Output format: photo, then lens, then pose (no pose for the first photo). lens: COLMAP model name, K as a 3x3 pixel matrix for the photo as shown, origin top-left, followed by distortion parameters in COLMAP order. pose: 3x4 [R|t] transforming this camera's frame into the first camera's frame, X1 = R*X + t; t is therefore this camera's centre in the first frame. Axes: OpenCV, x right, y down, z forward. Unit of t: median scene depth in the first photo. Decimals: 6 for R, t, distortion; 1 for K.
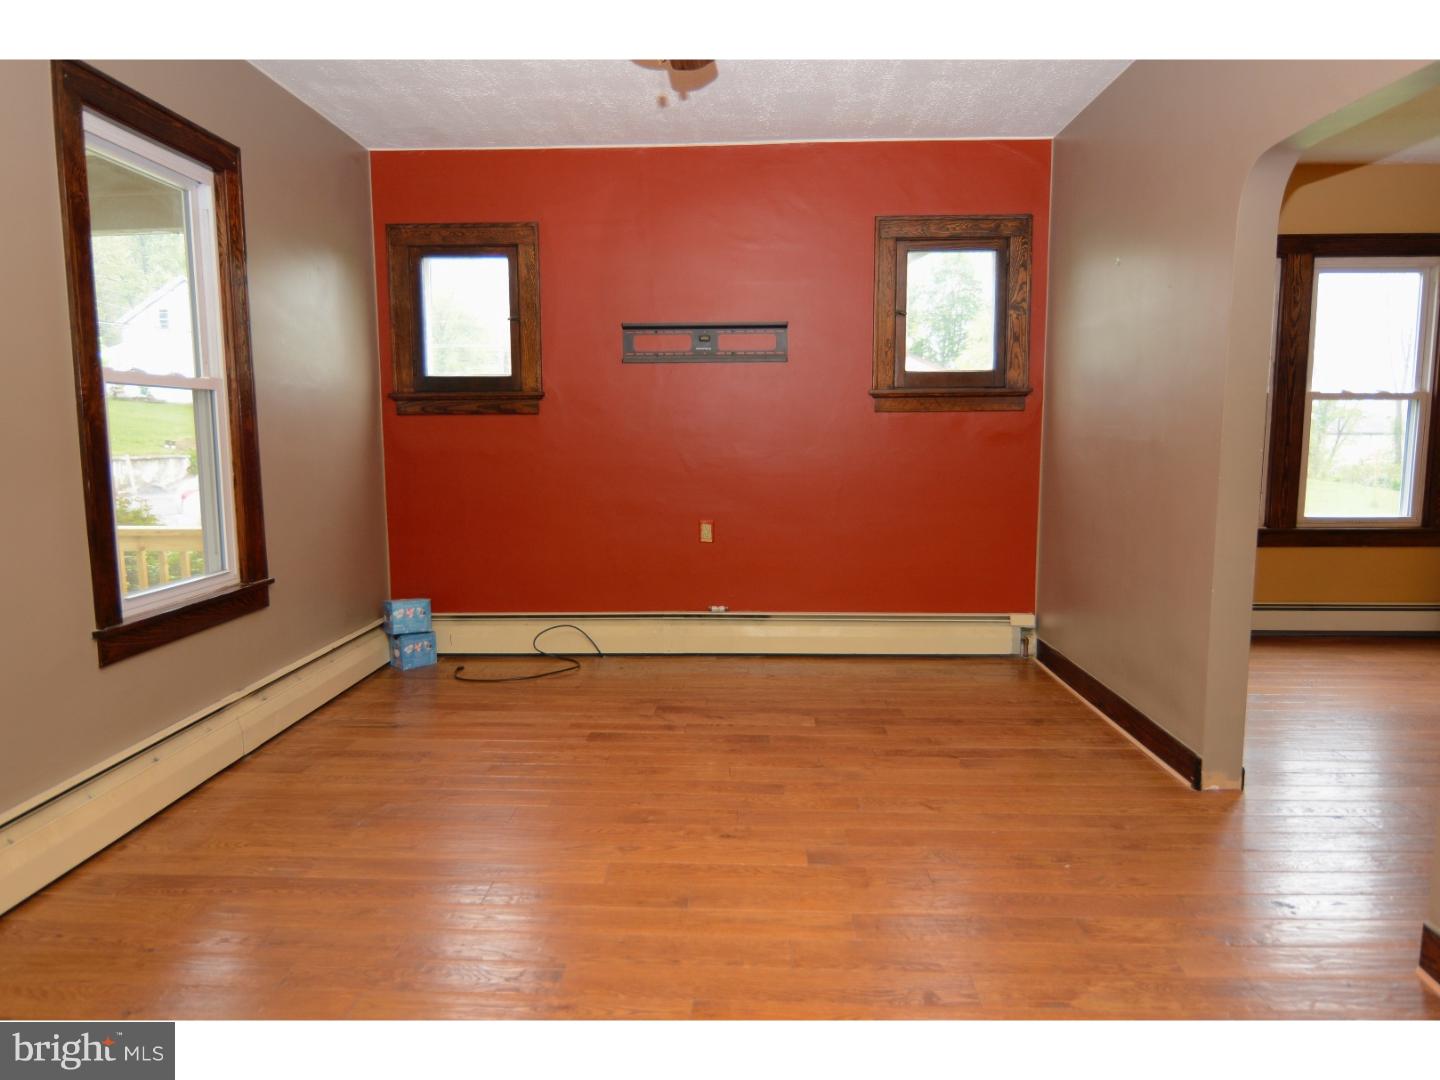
lens RADIAL K [[932.1, 0, 720.0], [0, 932.1, 540.0], [0, 0, 1]] dist [0.001342, 0.000302]
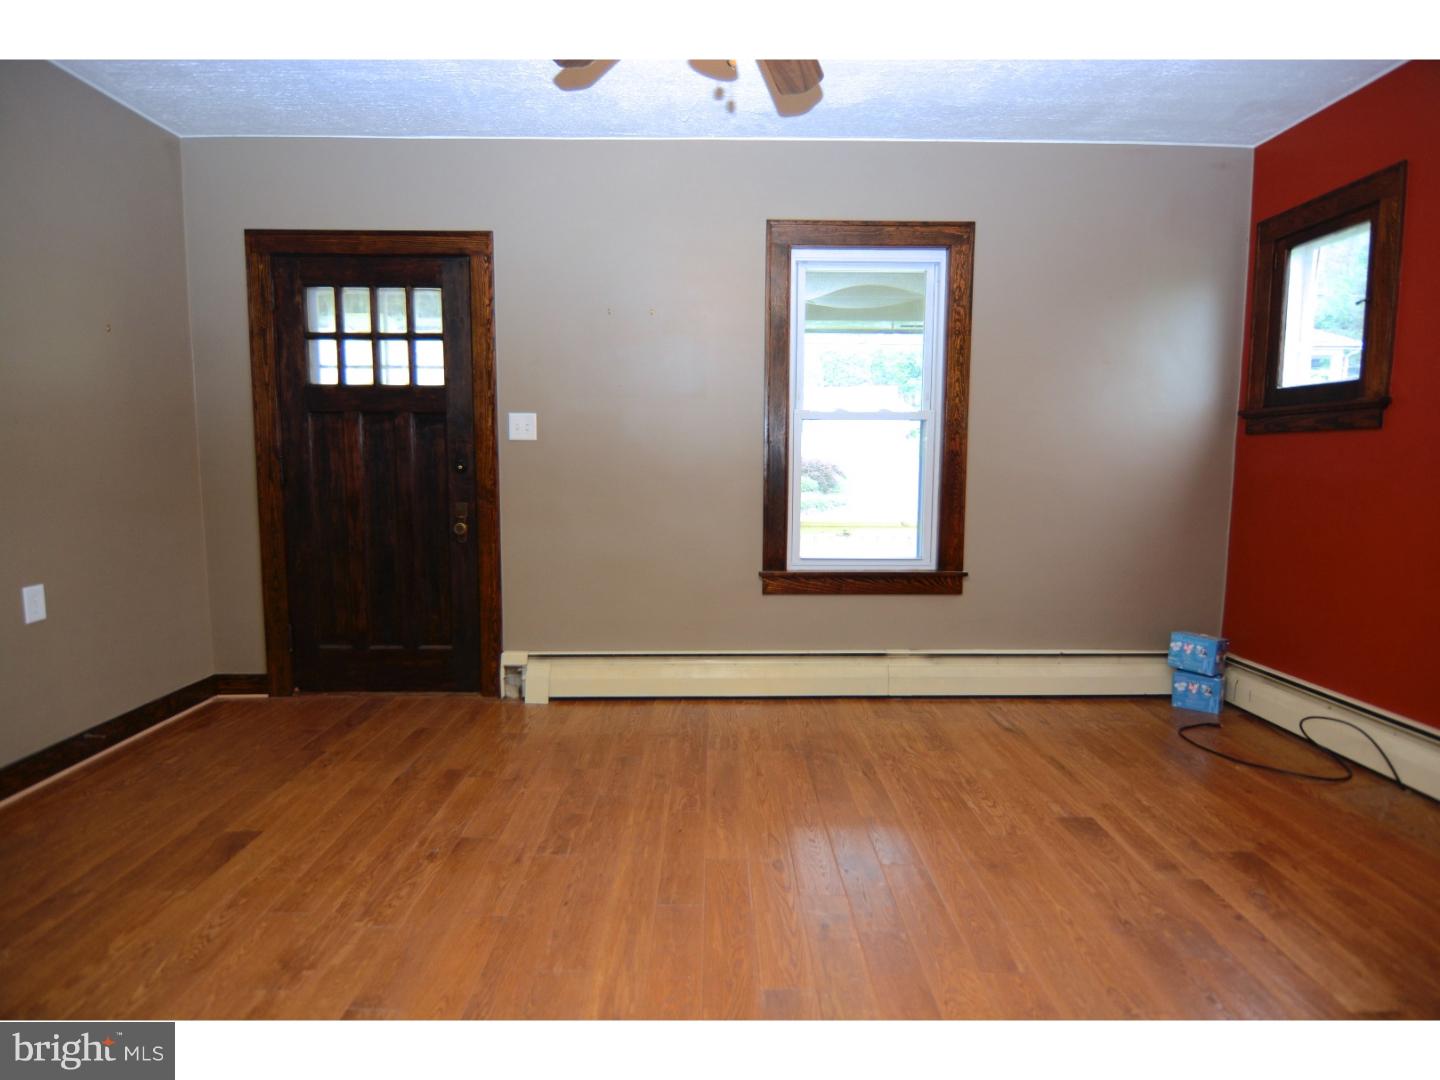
lens RADIAL K [[758.3, 0, 720.0], [0, 758.3, 540.0], [0, 0, 1]] dist [-0.006905, -0.001641]
pose [[0.063504, 0.110247, -0.991873, 0.368840], [-0.120334, 0.987474, 0.102053, -0.048681], [0.990700, 0.112875, 0.075975, 0.468916]]
